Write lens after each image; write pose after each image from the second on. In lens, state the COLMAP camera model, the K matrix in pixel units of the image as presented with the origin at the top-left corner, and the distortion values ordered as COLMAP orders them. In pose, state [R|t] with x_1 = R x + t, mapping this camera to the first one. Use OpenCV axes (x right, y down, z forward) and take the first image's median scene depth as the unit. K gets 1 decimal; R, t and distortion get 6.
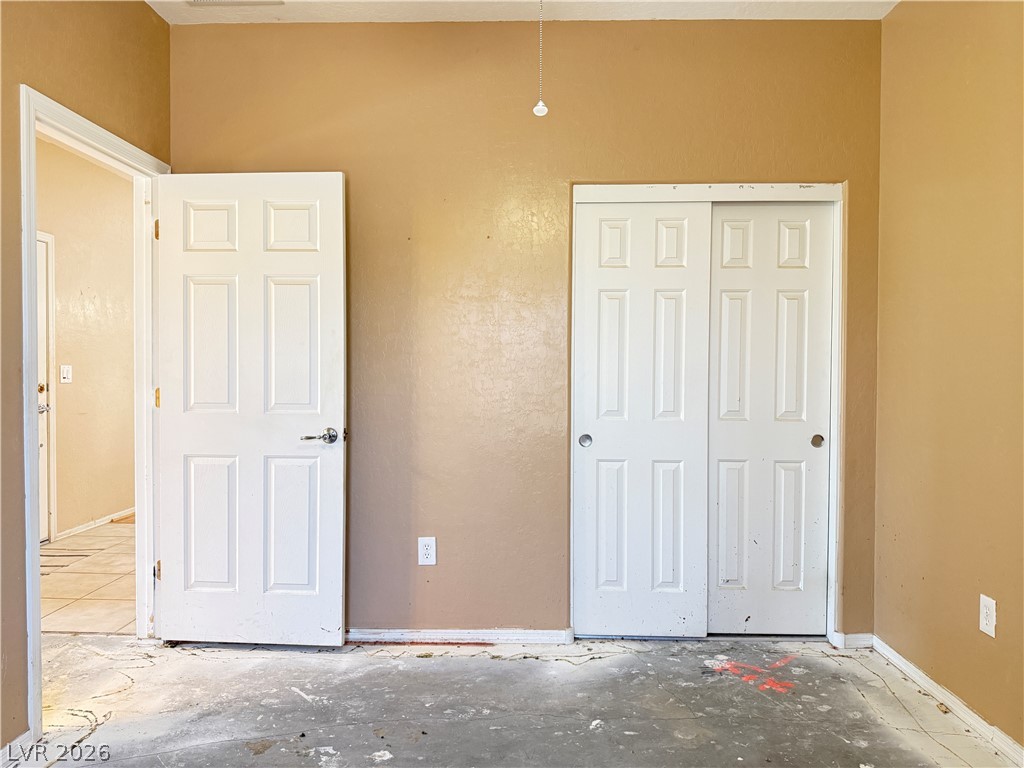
lens RADIAL K [[723.2, 0, 513.1], [0, 723.2, 389.0], [0, 0, 1]] dist [0.048995, -0.061212]
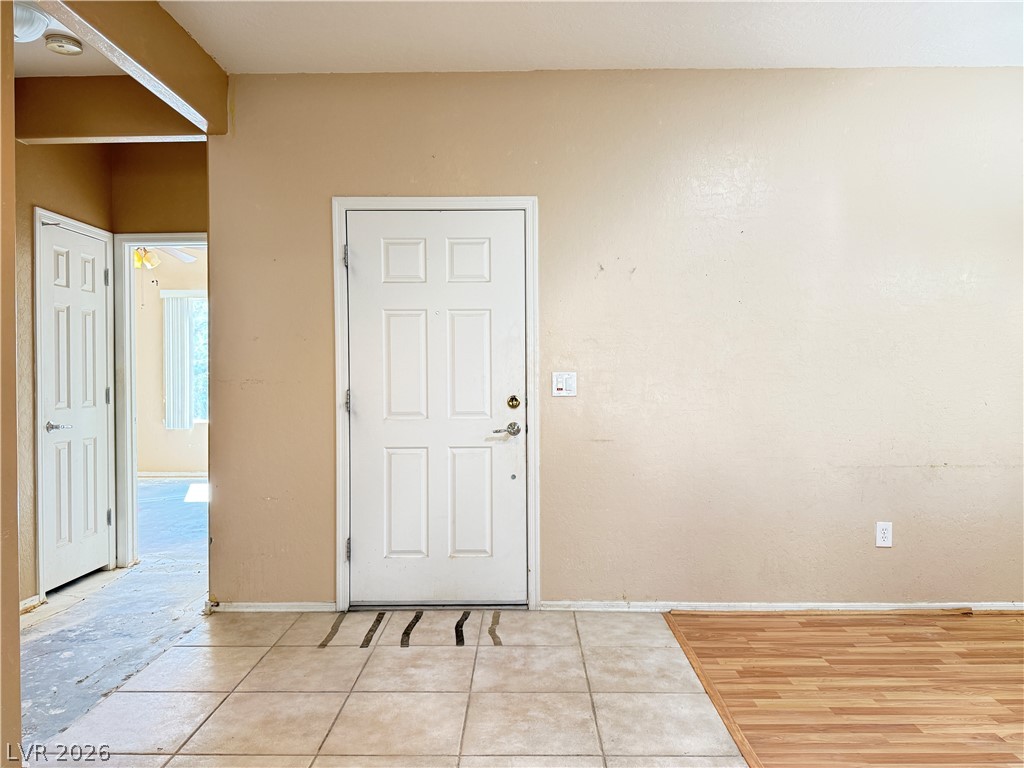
lens RADIAL K [[723.2, 0, 522.6], [0, 723.2, 384.3], [0, 0, 1]] dist [0.048995, -0.061212]
pose [[0.024828, 0.001465, -0.999691, 0.102396], [-0.026040, 0.999661, 0.000818, -0.019549], [0.999353, 0.026012, 0.024858, 0.942856]]
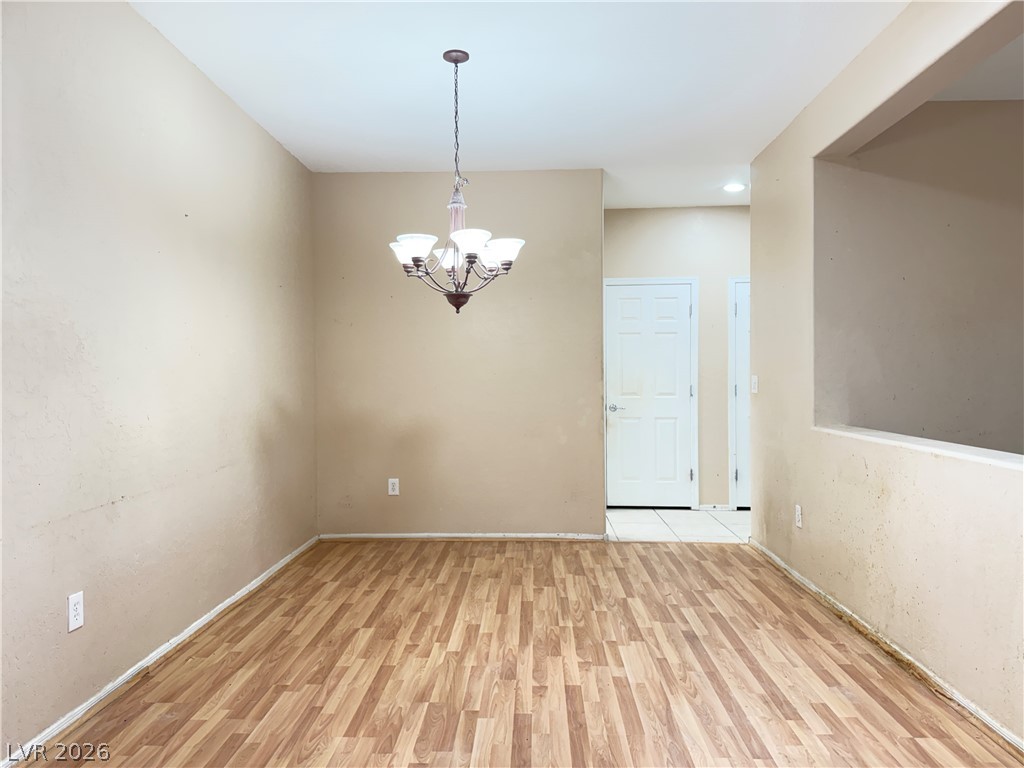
lens RADIAL K [[723.2, 0, 514.6], [0, 723.2, 389.8], [0, 0, 1]] dist [0.048995, -0.061212]
pose [[0.999877, -0.014624, -0.005581, -0.297972], [0.014555, 0.999820, -0.012162, -0.023137], [0.005758, 0.012079, 0.999910, 0.815152]]
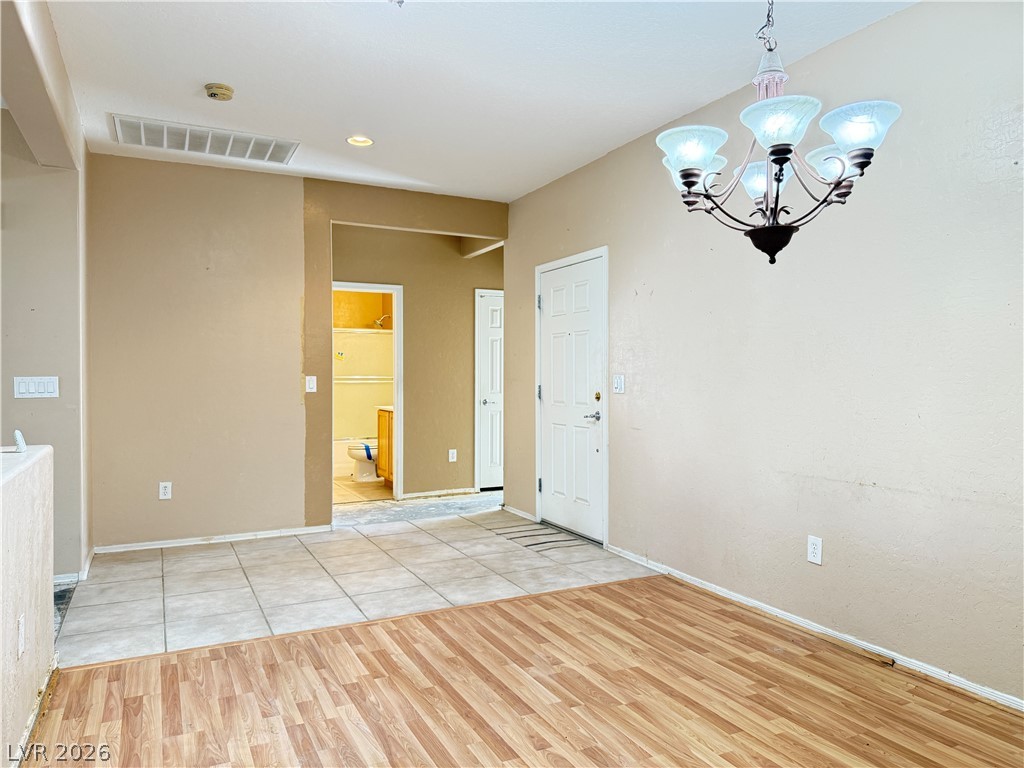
lens RADIAL K [[723.2, 0, 510.3], [0, 723.2, 386.3], [0, 0, 1]] dist [0.048995, -0.061212]
pose [[-0.885777, -0.001399, -0.464110, -0.046680], [-0.021883, 0.999009, 0.038754, -0.050812], [0.463596, 0.044484, -0.884929, 1.776927]]
